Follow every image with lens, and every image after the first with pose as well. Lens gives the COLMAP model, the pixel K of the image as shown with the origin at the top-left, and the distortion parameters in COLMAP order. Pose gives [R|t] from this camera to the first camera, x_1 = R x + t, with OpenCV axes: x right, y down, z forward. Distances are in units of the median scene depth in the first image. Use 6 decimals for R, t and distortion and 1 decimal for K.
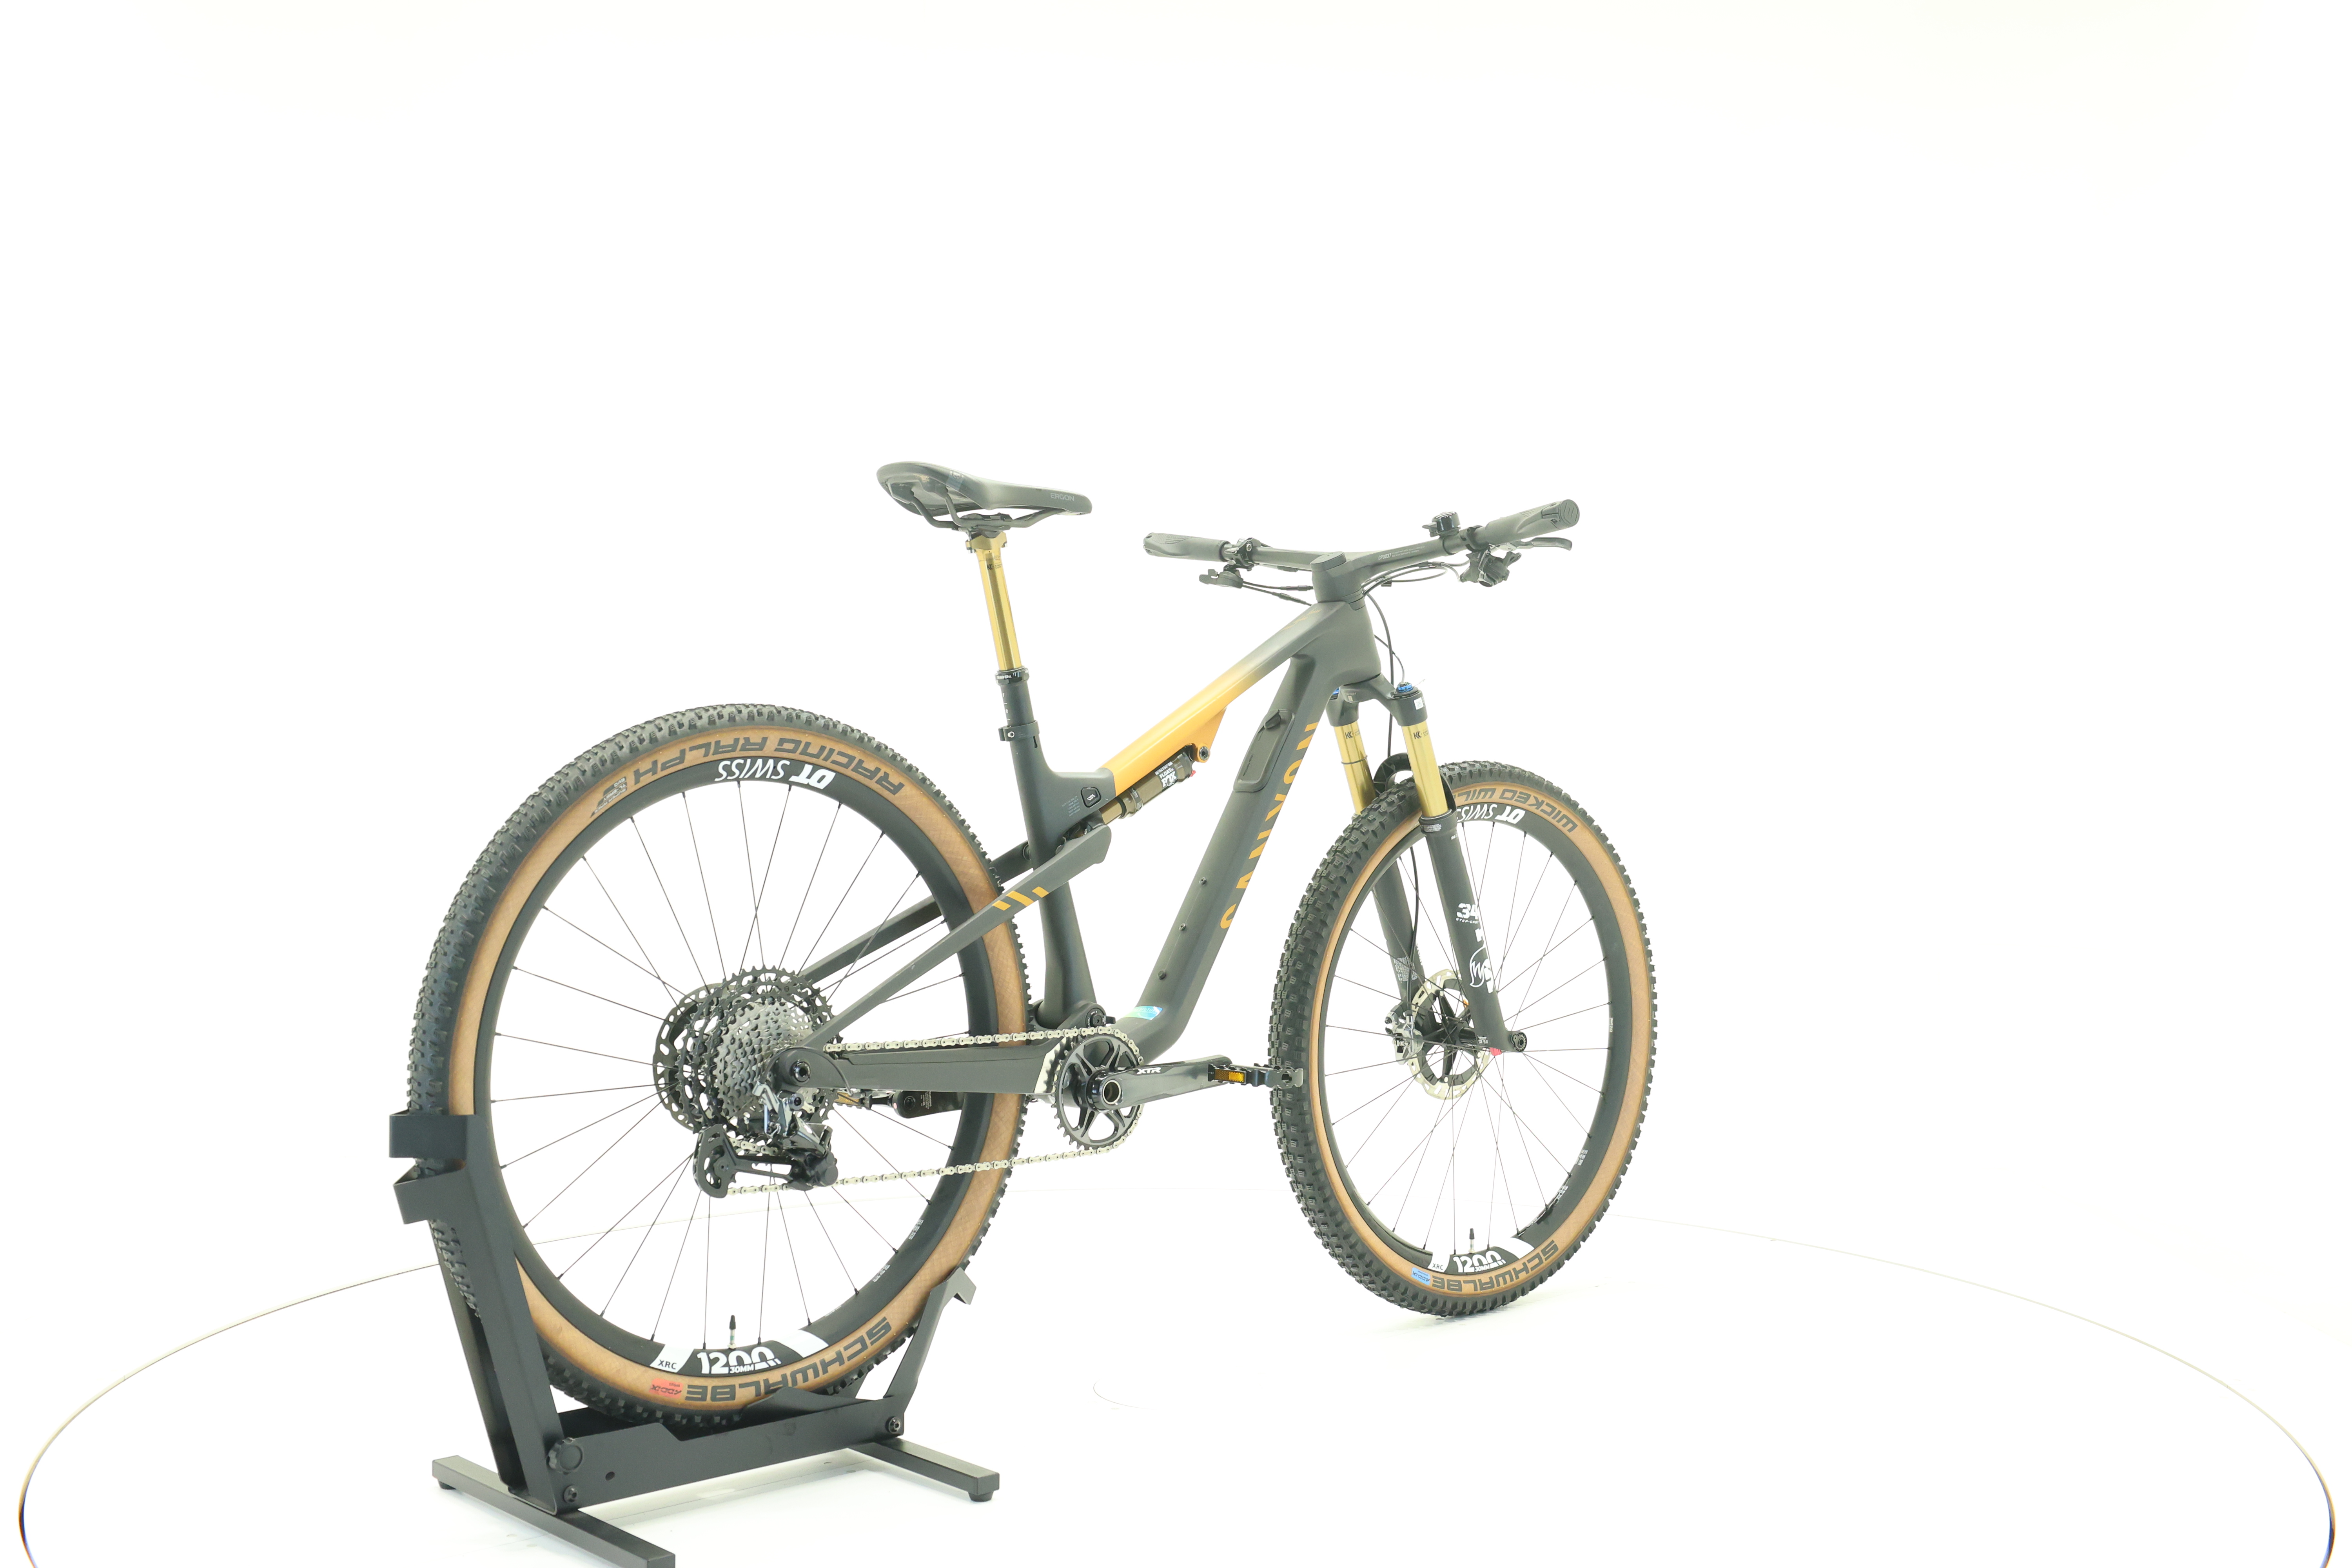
lens RADIAL K [[2491.2, 0, 1178.8], [0, 2491.2, 732.7], [0, 0, 1]] dist [-0.003981, 0.013121]
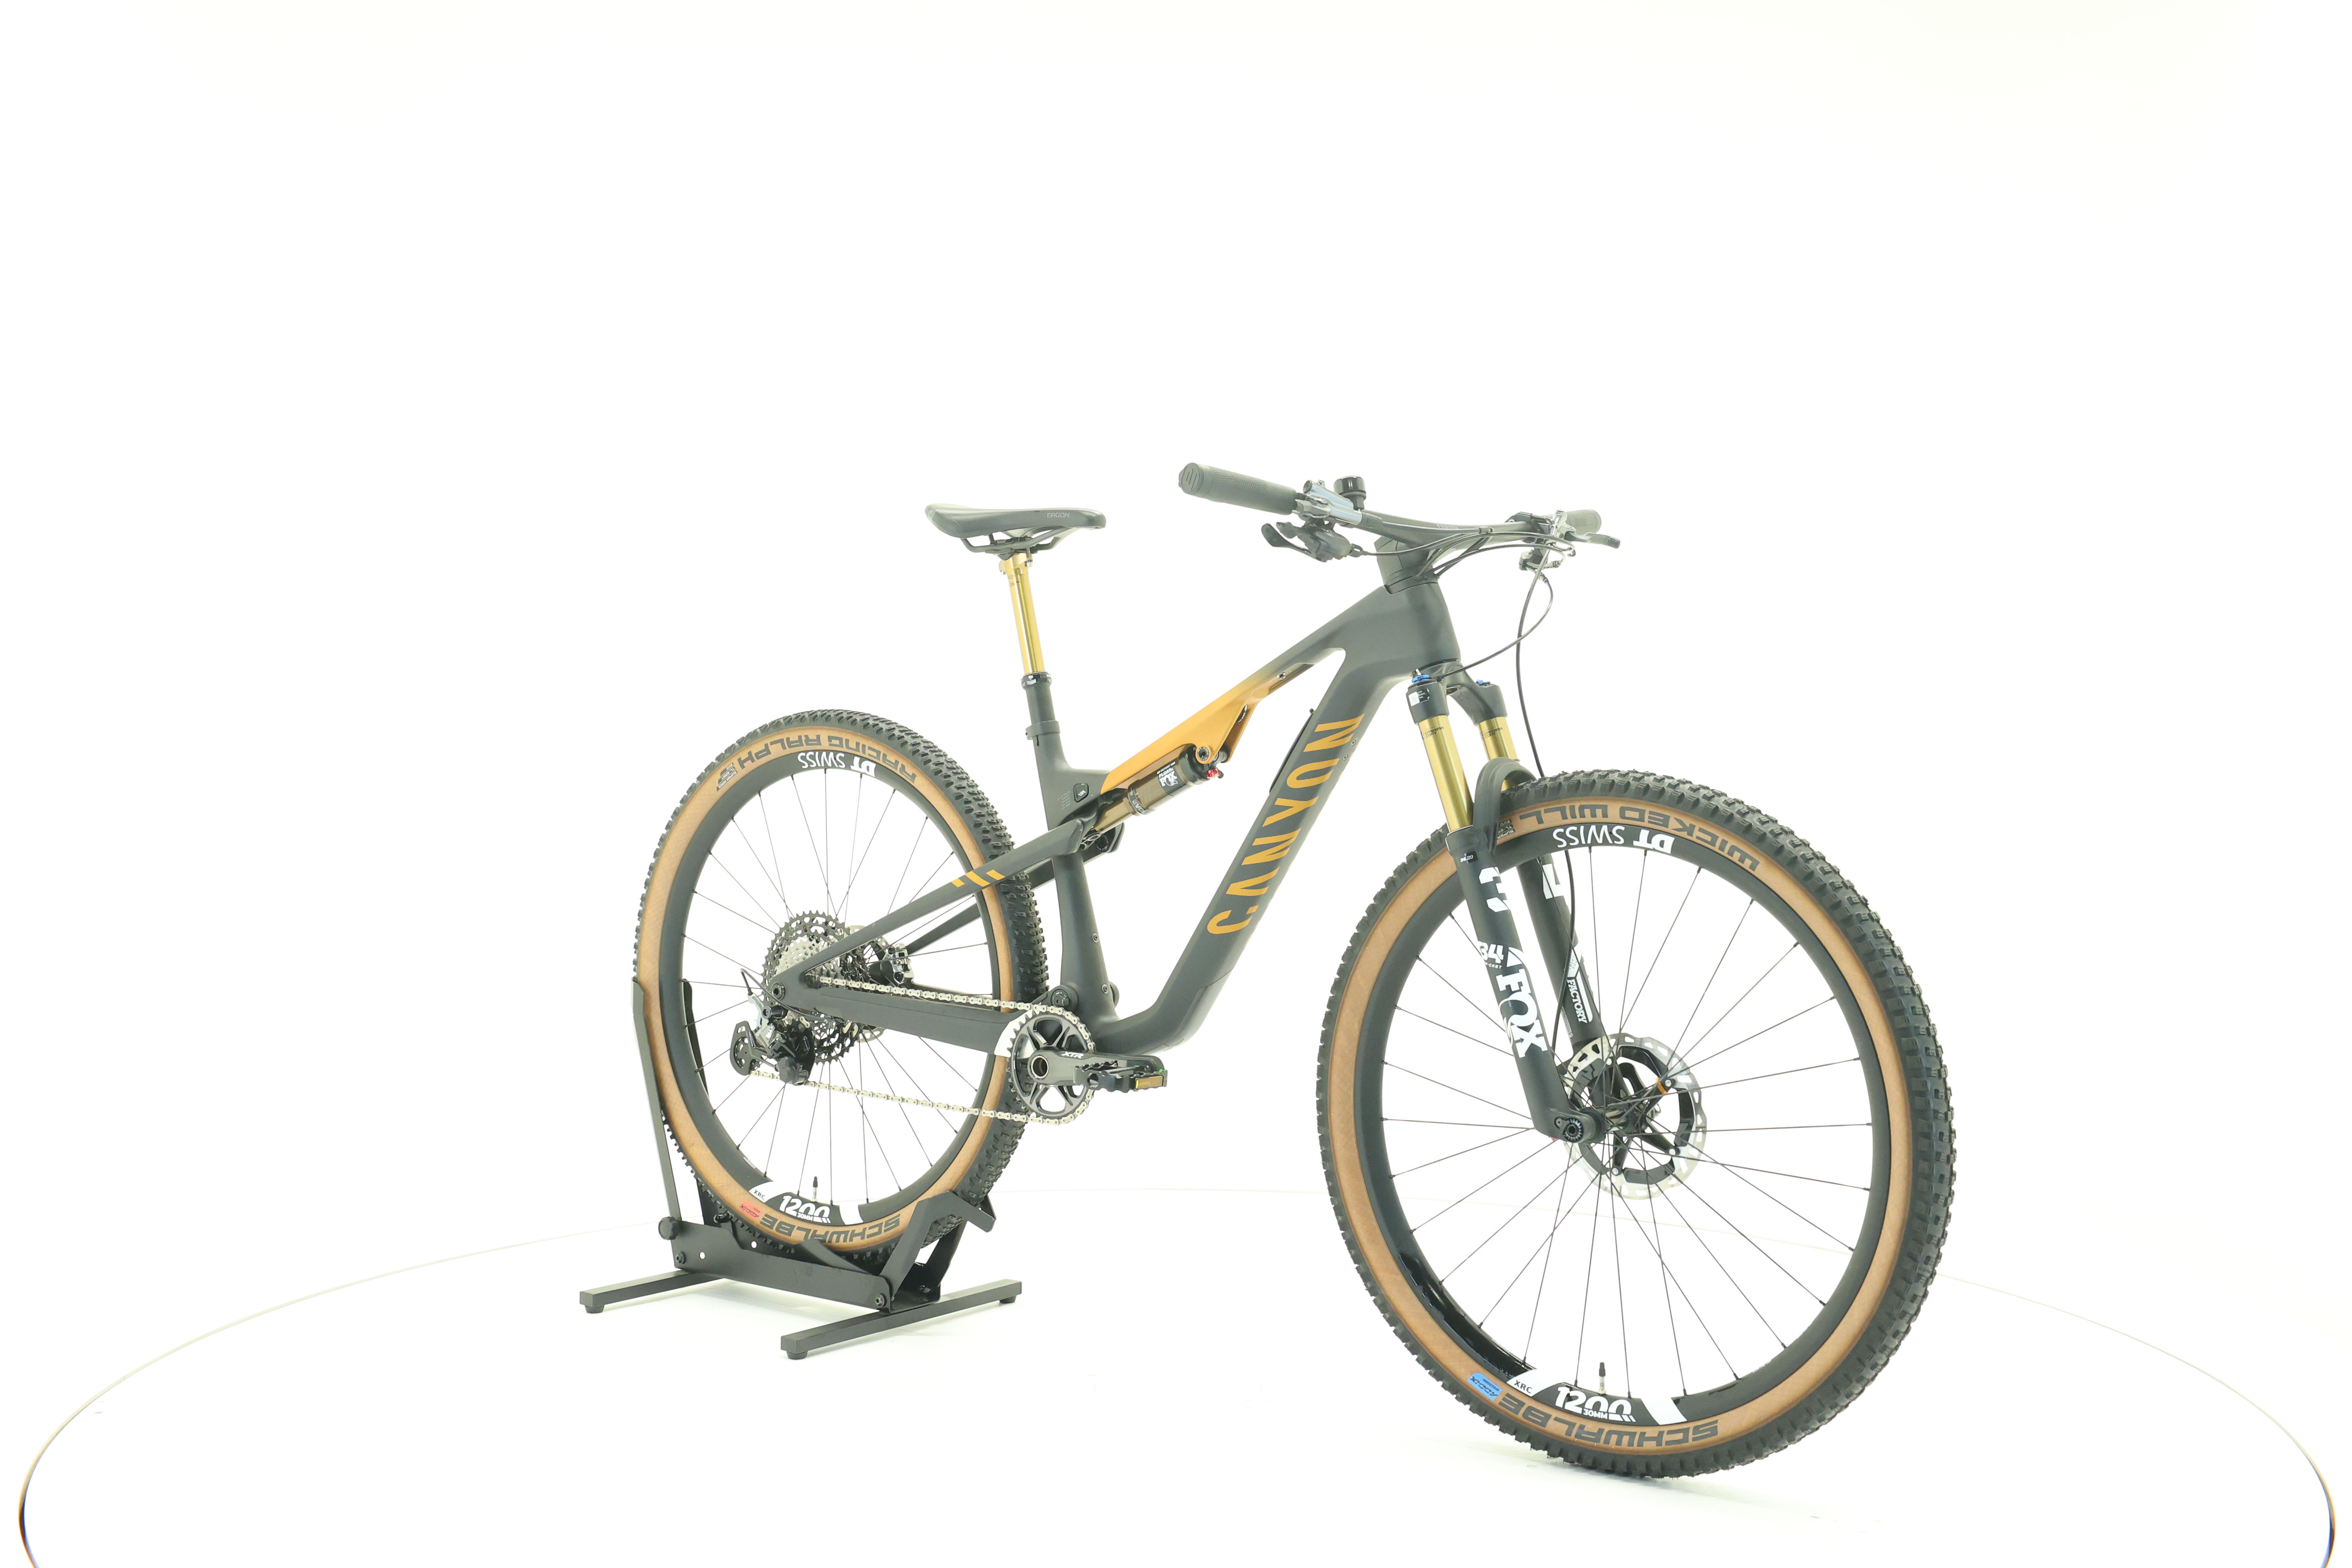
lens RADIAL K [[2491.2, 0, 1178.8], [0, 2491.2, 732.7], [0, 0, 1]] dist [-0.003981, 0.013121]
pose [[0.173105, -0.002496, -0.984900, 1.060591], [-0.004826, 0.999983, -0.003382, 0.003702], [0.984892, 0.005338, 0.173090, 0.889381]]
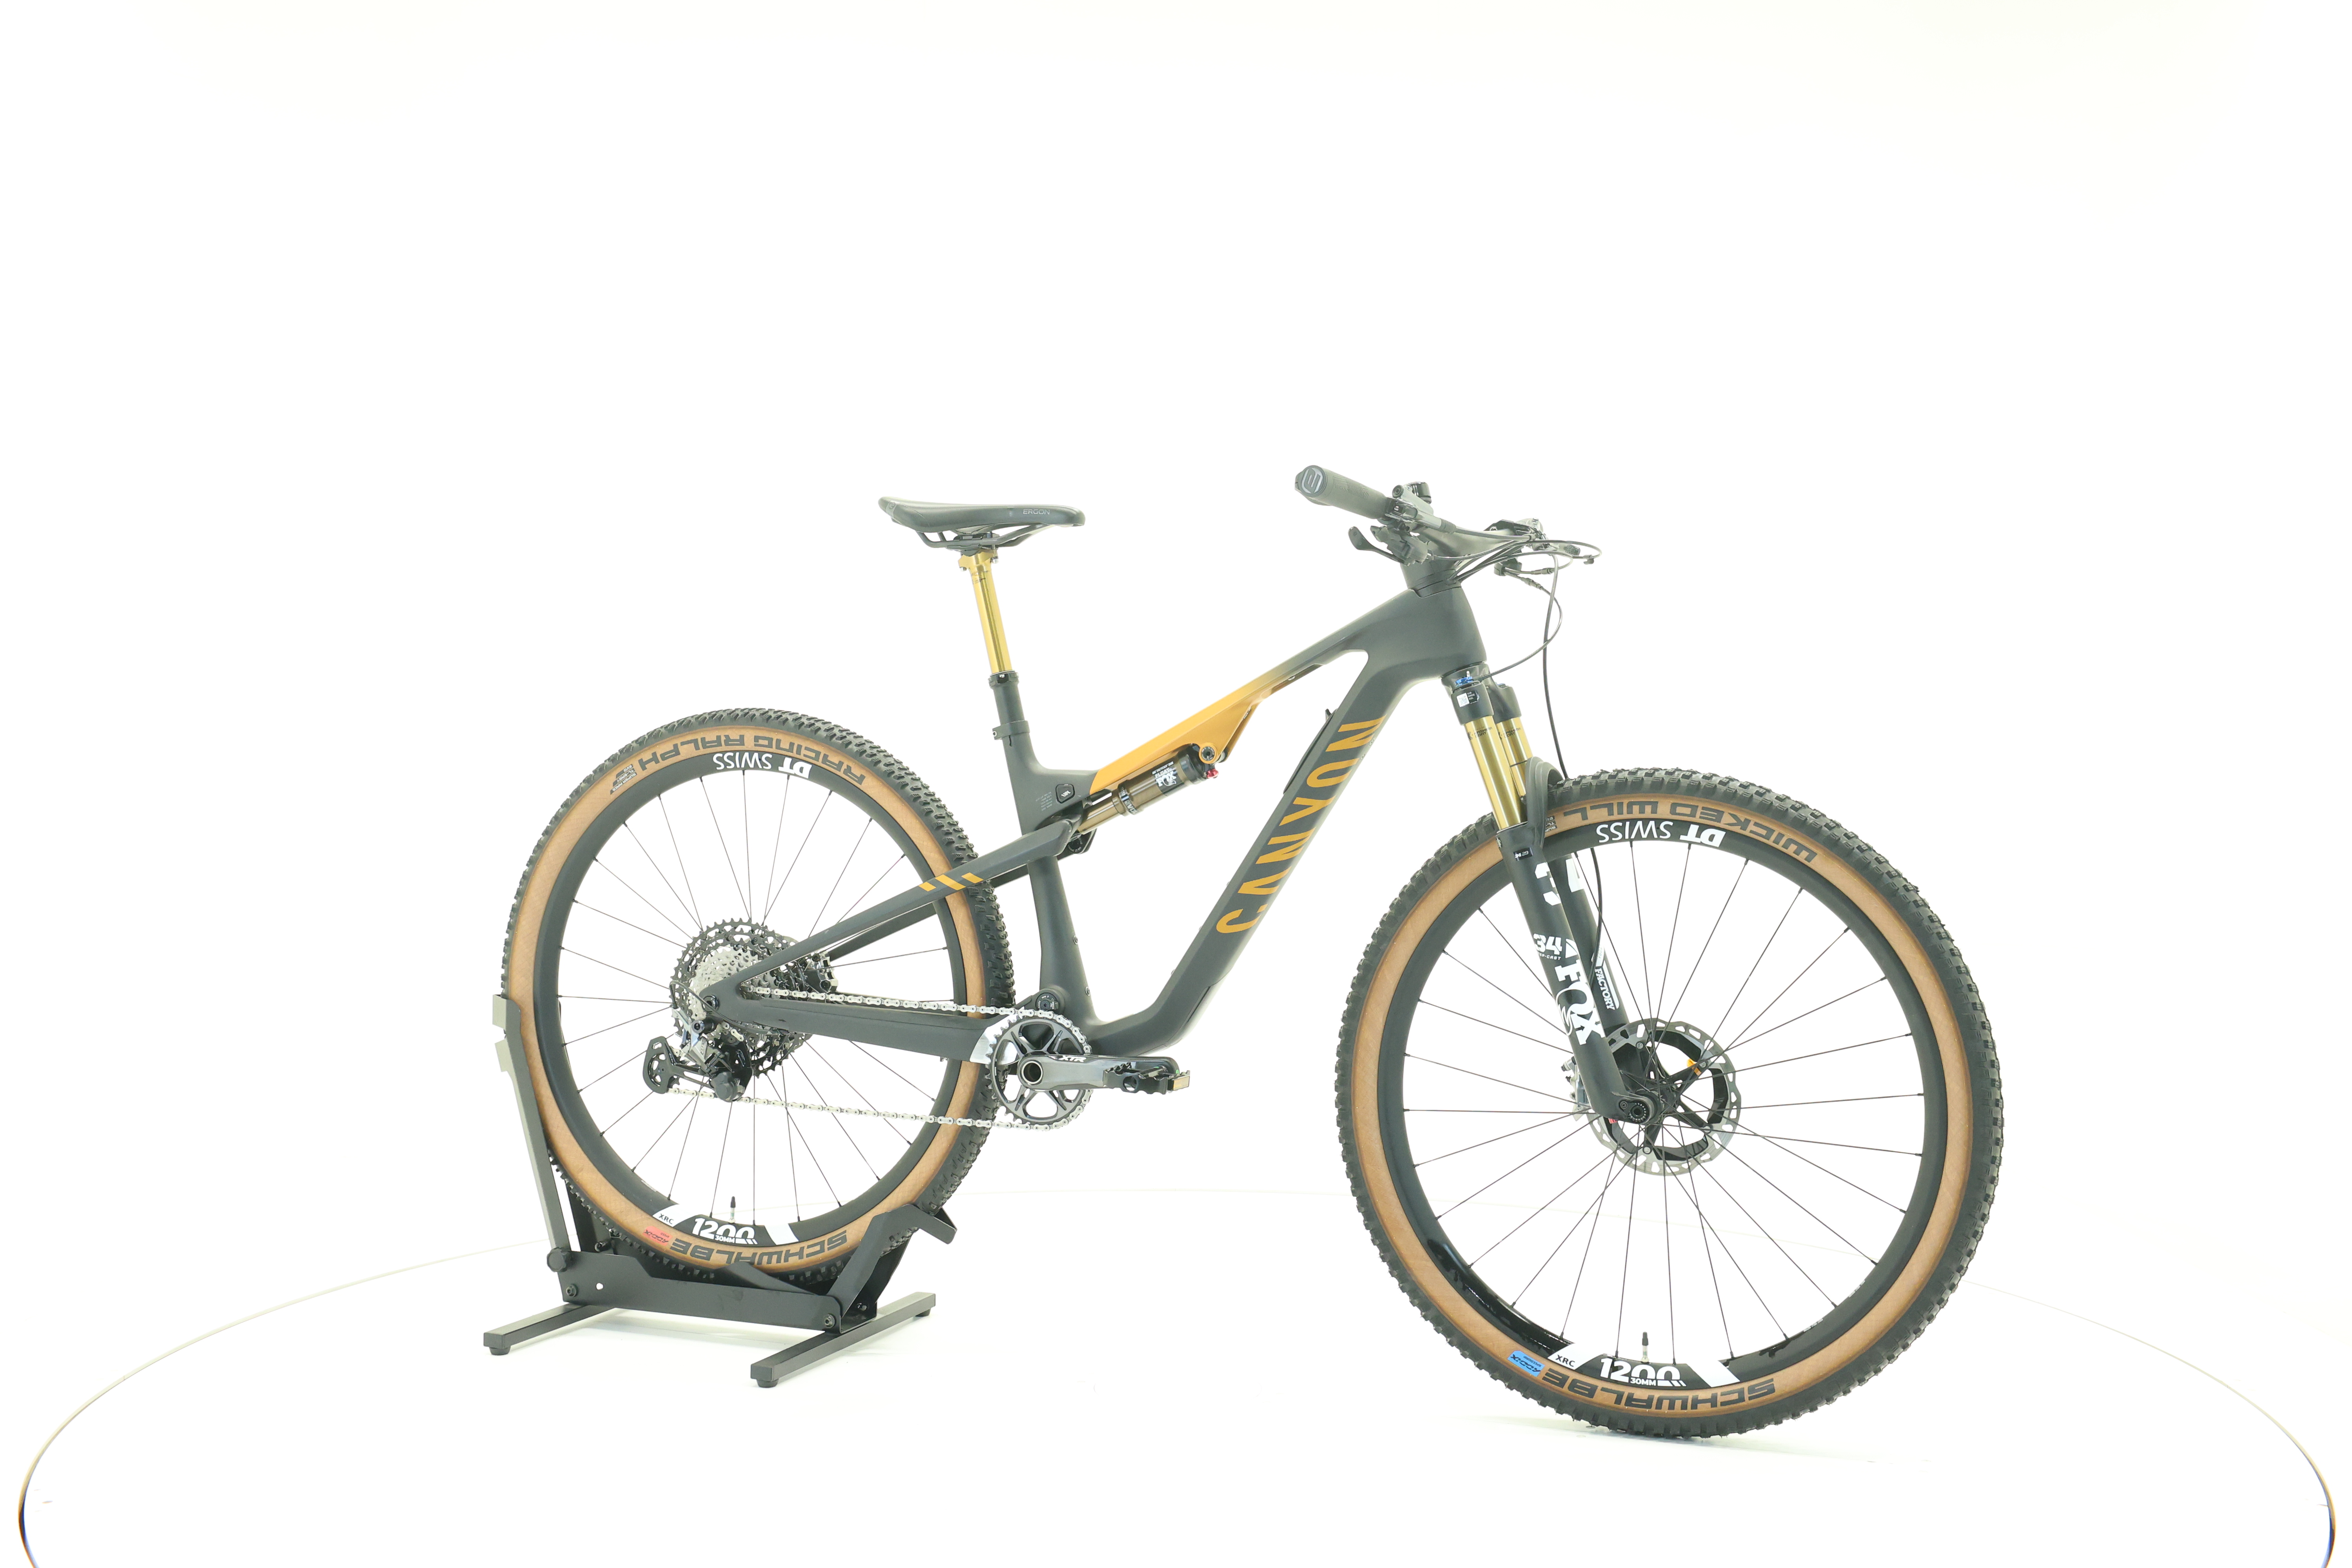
lens RADIAL K [[2491.2, 0, 1178.8], [0, 2491.2, 732.7], [0, 0, 1]] dist [-0.003981, 0.013121]
pose [[0.433074, -0.001208, -0.901358, 0.969897], [-0.003626, 0.999989, -0.003083, 0.003474], [0.901351, 0.004604, 0.433065, 0.609943]]
